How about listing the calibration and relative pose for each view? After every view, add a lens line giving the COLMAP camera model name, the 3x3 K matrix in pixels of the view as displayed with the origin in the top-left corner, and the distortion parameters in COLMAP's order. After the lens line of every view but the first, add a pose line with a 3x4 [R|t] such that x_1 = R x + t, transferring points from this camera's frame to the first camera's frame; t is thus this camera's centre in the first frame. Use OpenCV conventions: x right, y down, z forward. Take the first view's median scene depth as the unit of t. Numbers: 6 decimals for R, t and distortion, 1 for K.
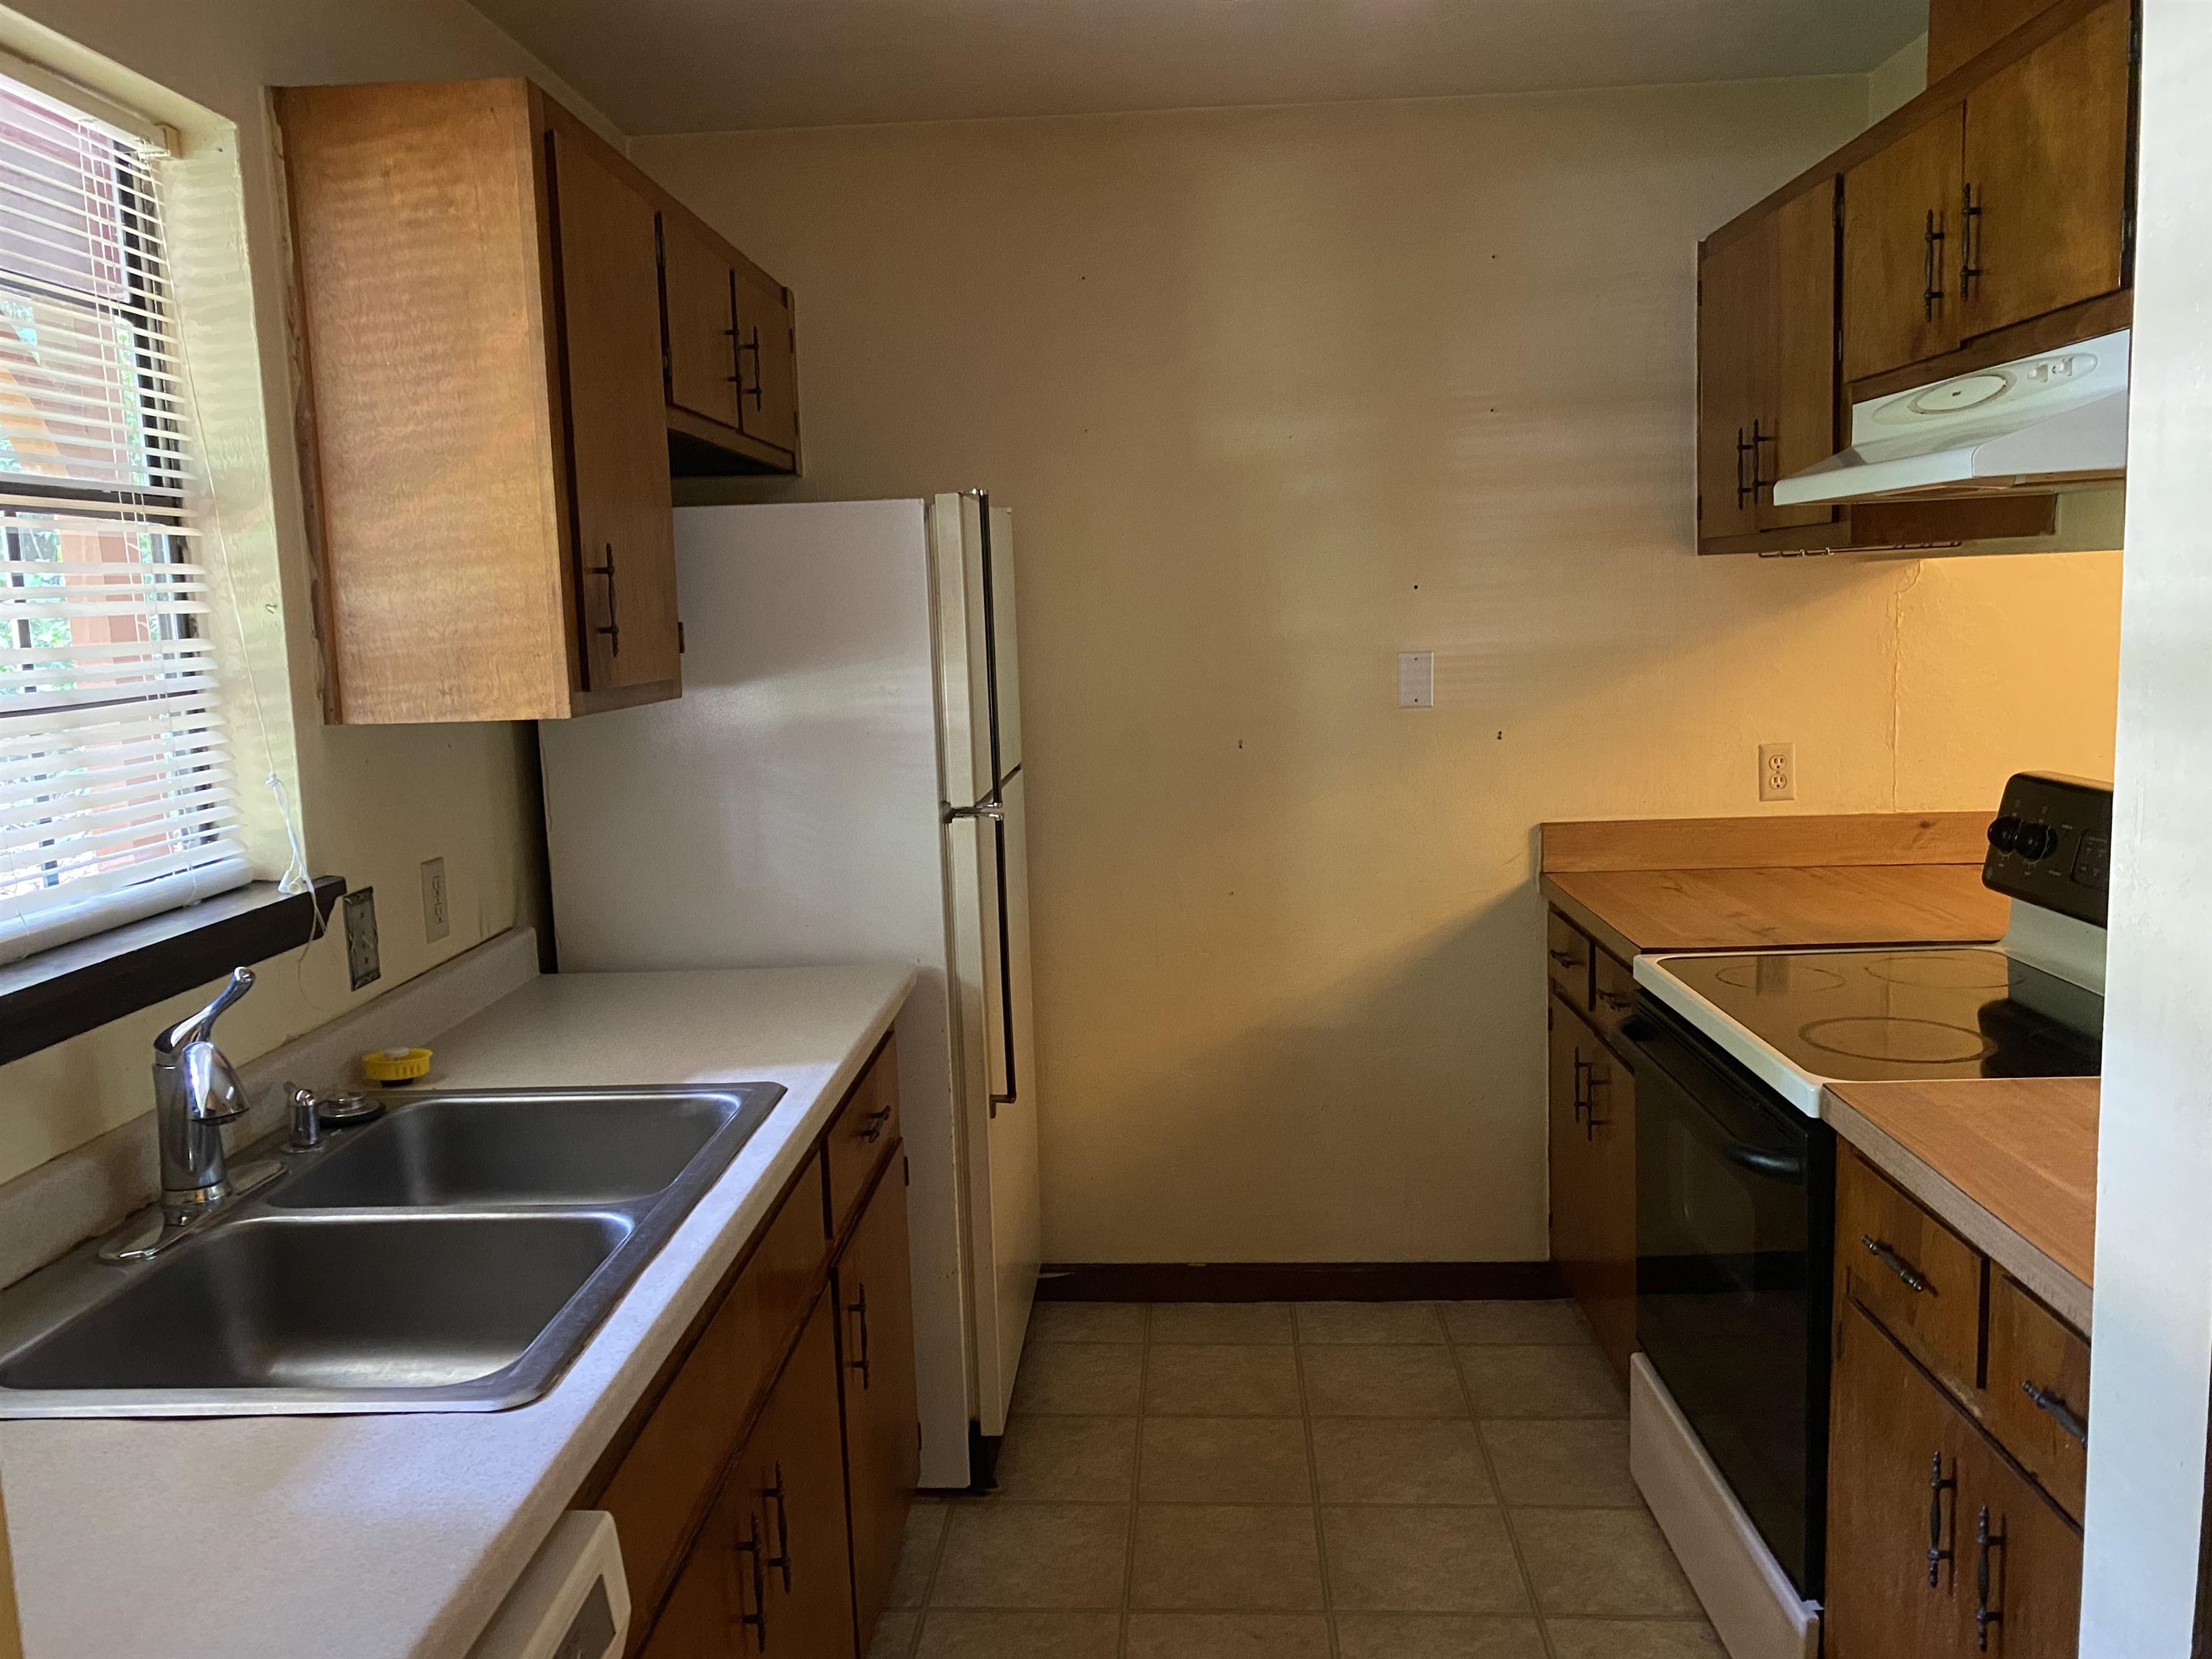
lens RADIAL K [[1672.4, 0, 1090.6], [0, 1672.4, 813.2], [0, 0, 1]] dist [0.057047, -0.074124]
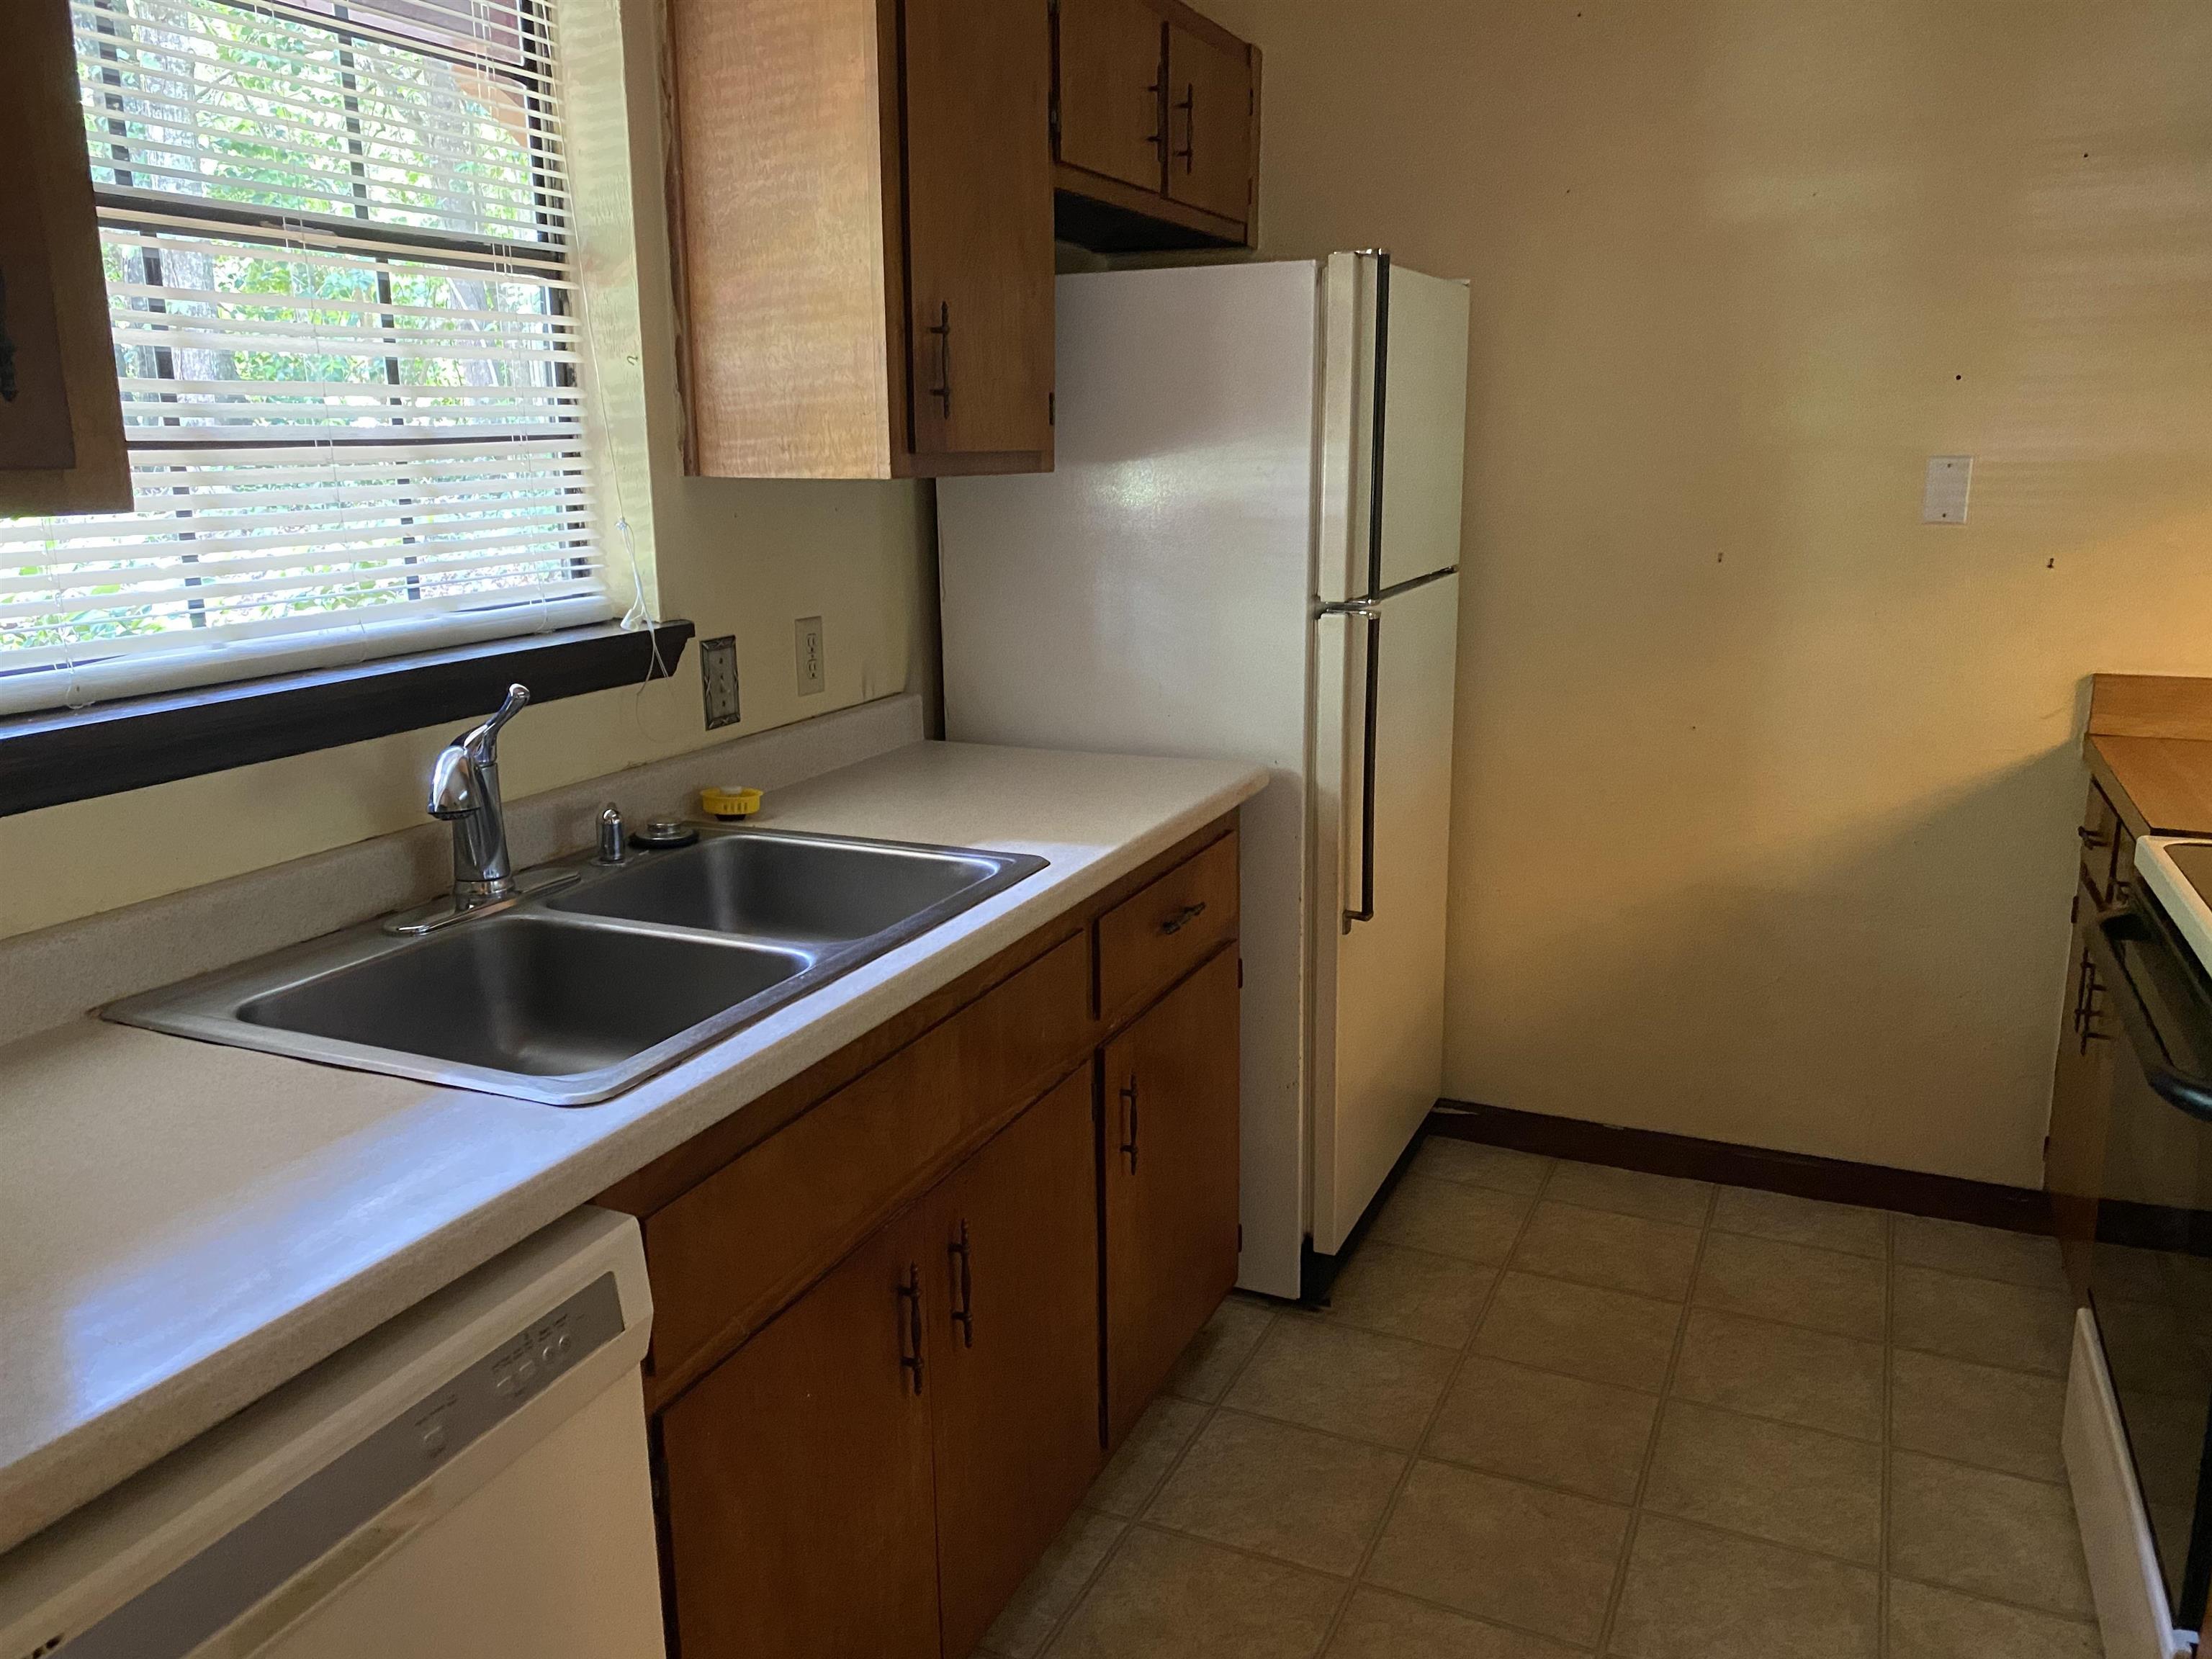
lens RADIAL K [[1684.5, 0, 1091.0], [0, 1684.5, 797.1], [0, 0, 1]] dist [0.041490, -0.055615]
pose [[0.933260, 0.101526, -0.344554, 0.145426], [-0.068045, 0.991826, 0.107944, 0.013437], [0.352697, -0.077295, 0.932540, 0.072272]]
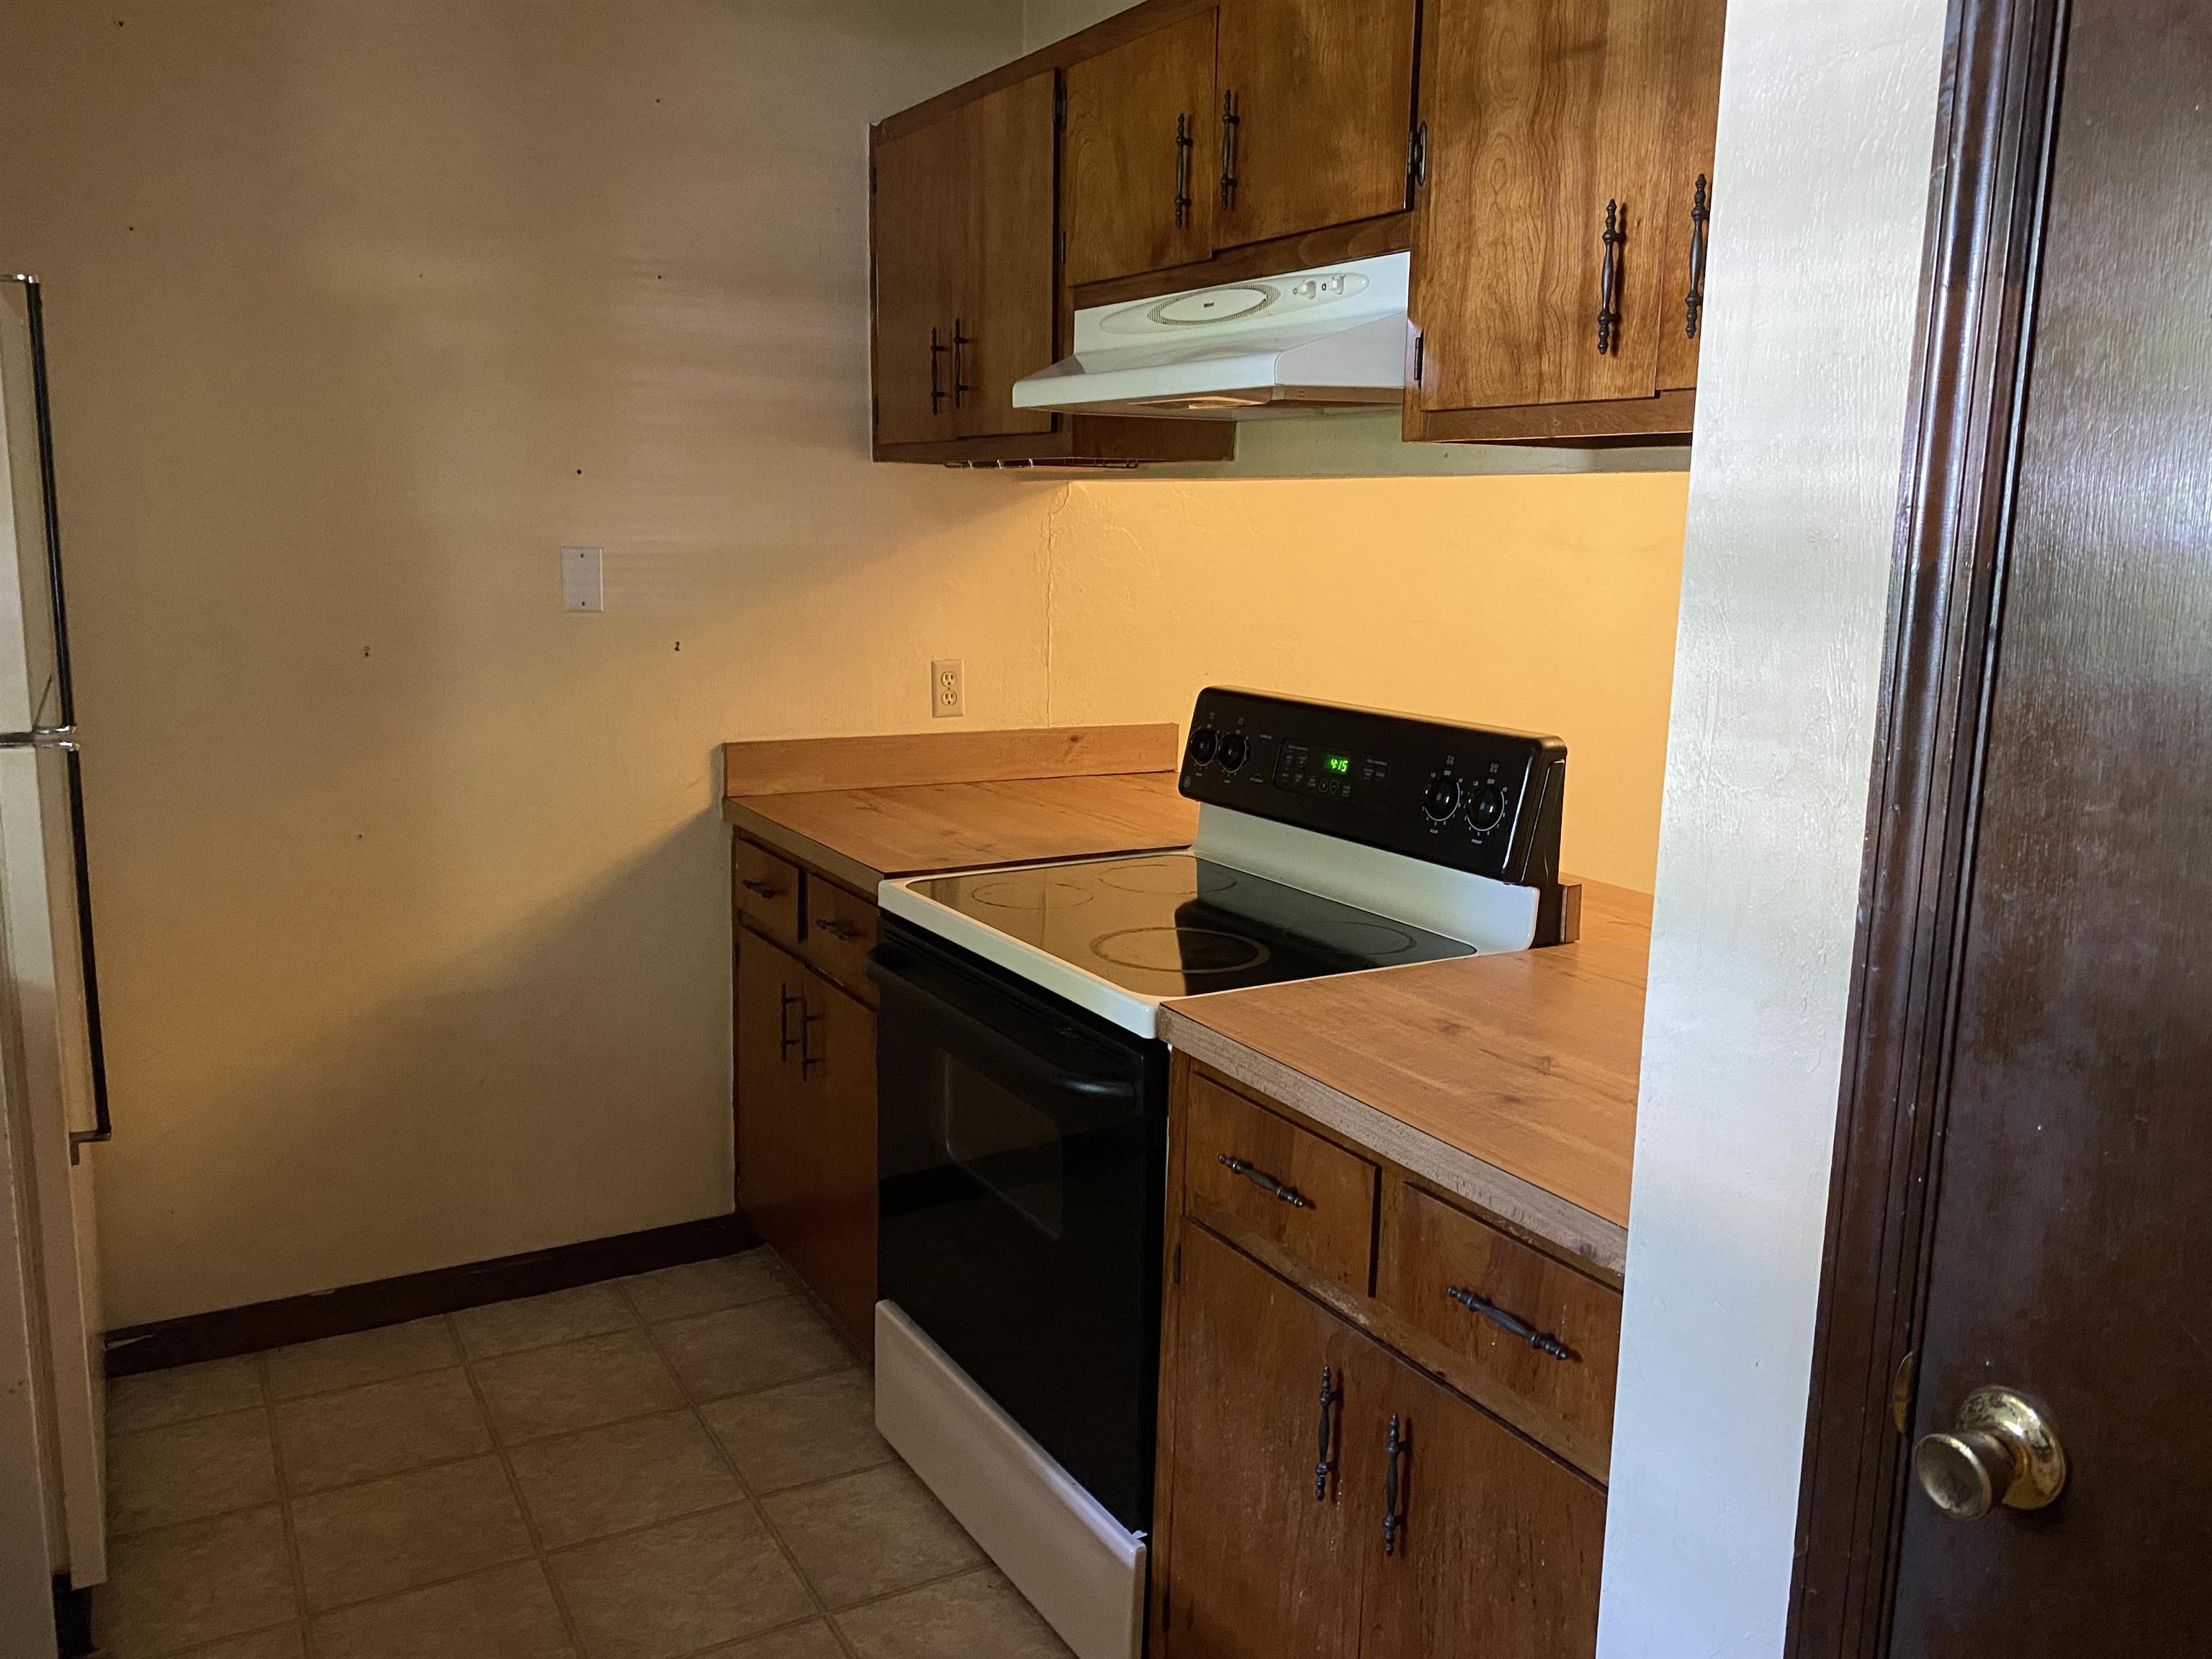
lens RADIAL K [[1672.4, 0, 1090.6], [0, 1672.4, 813.2], [0, 0, 1]] dist [0.057047, -0.074124]
pose [[0.836537, -0.040352, 0.546422, -0.095030], [0.015577, 0.998633, 0.049900, 0.001979], [-0.547689, -0.033232, 0.836022, 0.178266]]
